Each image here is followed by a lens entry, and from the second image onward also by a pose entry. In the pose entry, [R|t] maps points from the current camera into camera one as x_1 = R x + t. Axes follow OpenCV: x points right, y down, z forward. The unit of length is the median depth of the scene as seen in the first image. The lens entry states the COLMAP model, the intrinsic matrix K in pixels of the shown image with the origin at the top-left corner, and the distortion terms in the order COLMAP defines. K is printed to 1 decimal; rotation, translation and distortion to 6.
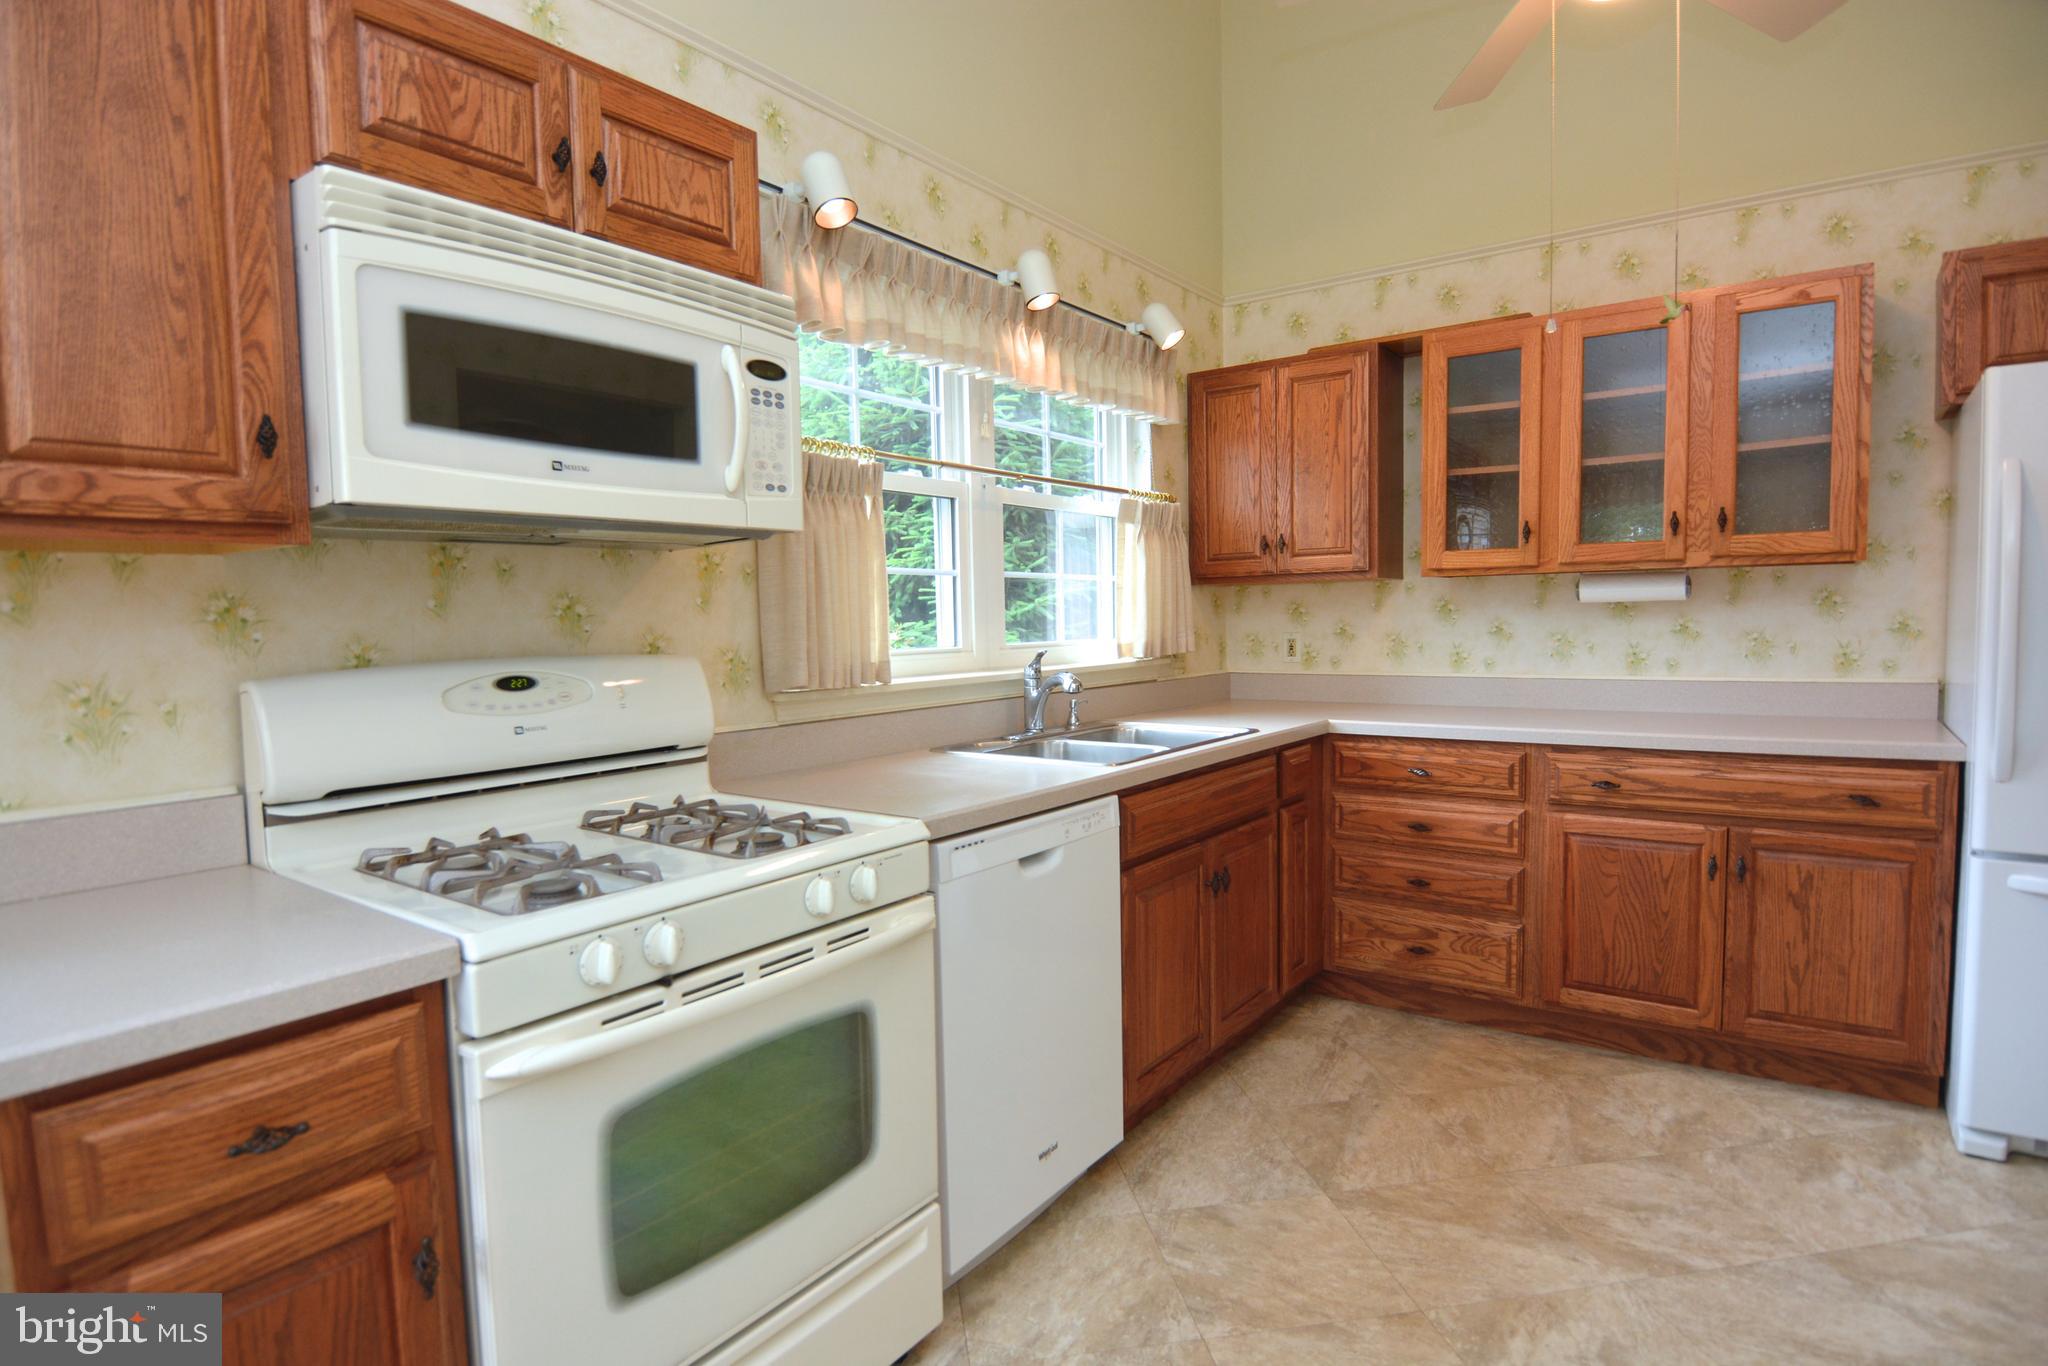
lens RADIAL K [[1094.8, 0, 1007.7], [0, 1094.8, 680.8], [0, 0, 1]] dist [0.002078, -0.014682]
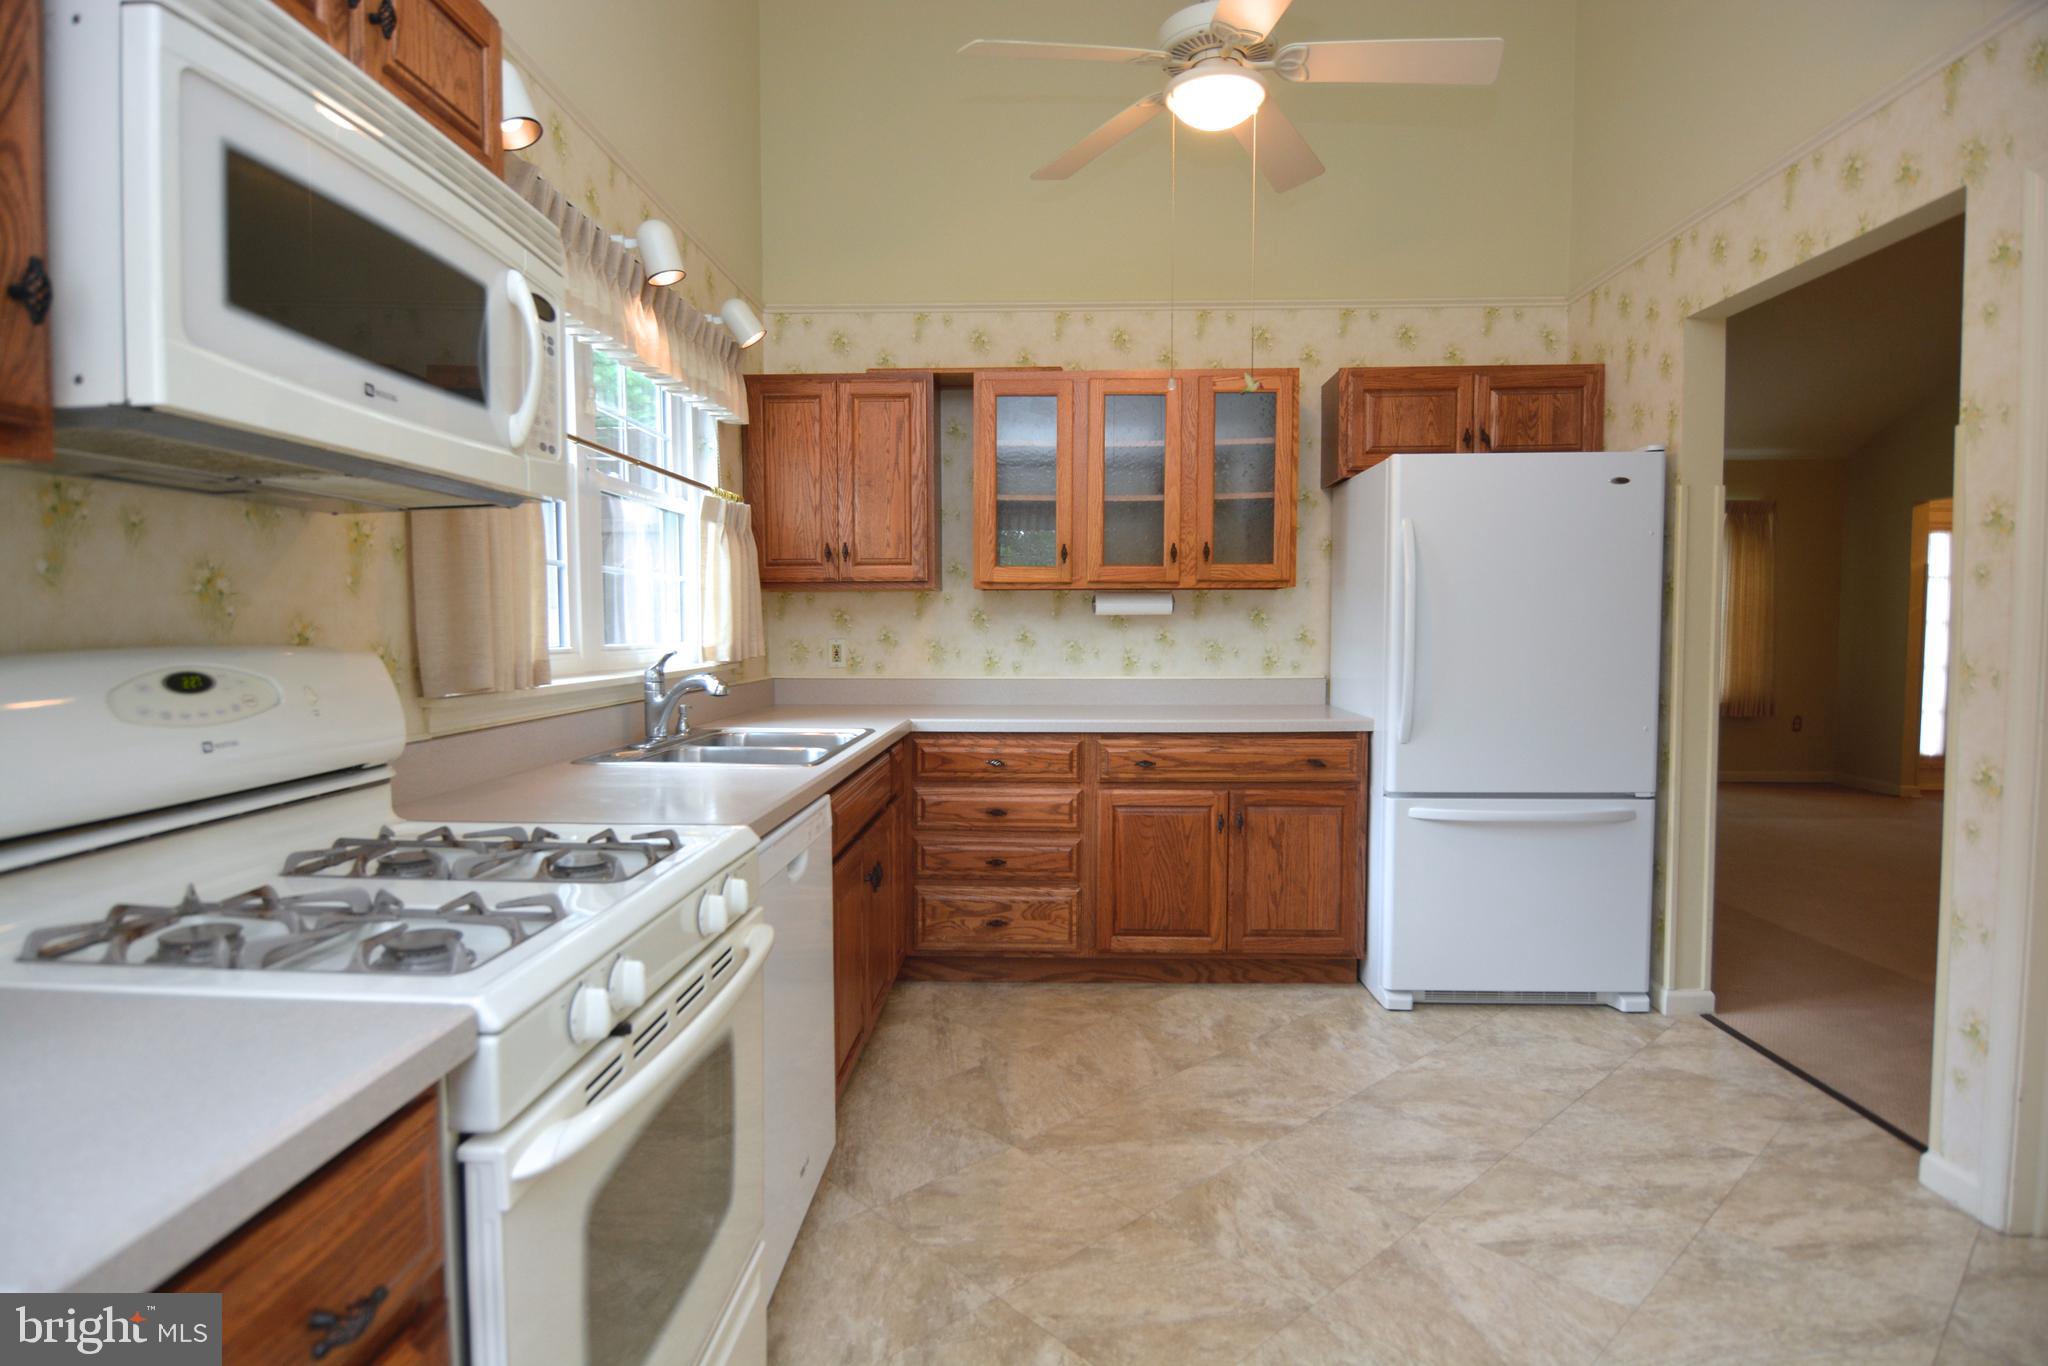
lens RADIAL K [[1094.8, 0, 1018.3], [0, 1094.8, 679.9], [0, 0, 1]] dist [0.002078, -0.014682]
pose [[0.828910, -0.009542, 0.559300, -0.271158], [0.017766, 0.999799, -0.009273, 0.011540], [-0.559100, 0.017623, 0.828913, 0.071535]]
